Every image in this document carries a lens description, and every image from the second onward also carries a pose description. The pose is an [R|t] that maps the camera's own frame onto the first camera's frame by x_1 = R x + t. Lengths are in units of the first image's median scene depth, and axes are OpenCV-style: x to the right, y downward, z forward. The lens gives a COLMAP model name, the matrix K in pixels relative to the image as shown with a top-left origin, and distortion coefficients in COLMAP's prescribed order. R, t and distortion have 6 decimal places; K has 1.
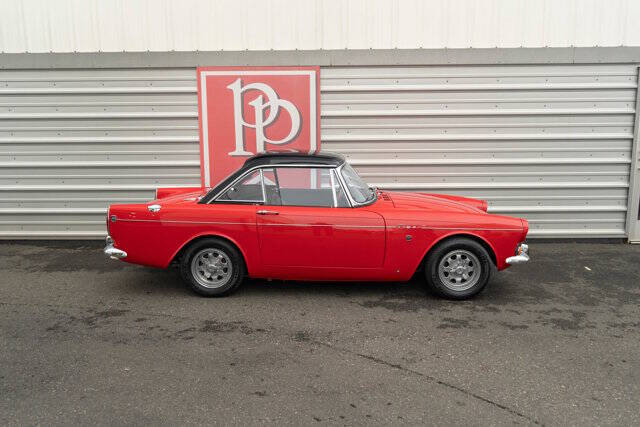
lens RADIAL K [[508.0, 0, 316.7], [0, 508.0, 206.7], [0, 0, 1]] dist [-0.001347, 0.000479]
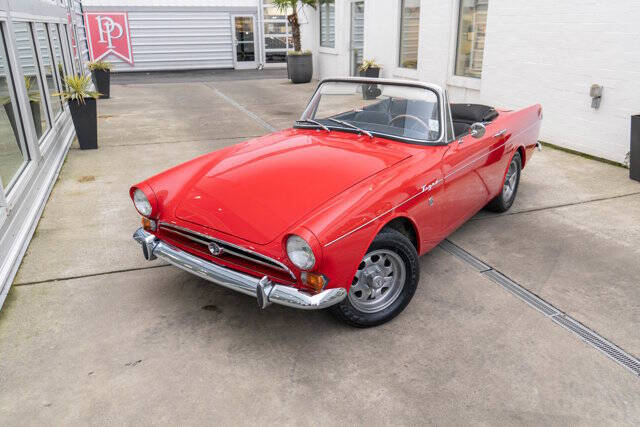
lens RADIAL K [[508.0, 0, 316.7], [0, 508.0, 206.7], [0, 0, 1]] dist [-0.001347, 0.000479]
pose [[0.927848, -0.124880, 0.351431, -0.154983], [0.055564, 0.978046, 0.200846, 0.316927], [-0.368797, -0.166828, 0.914416, -2.377113]]
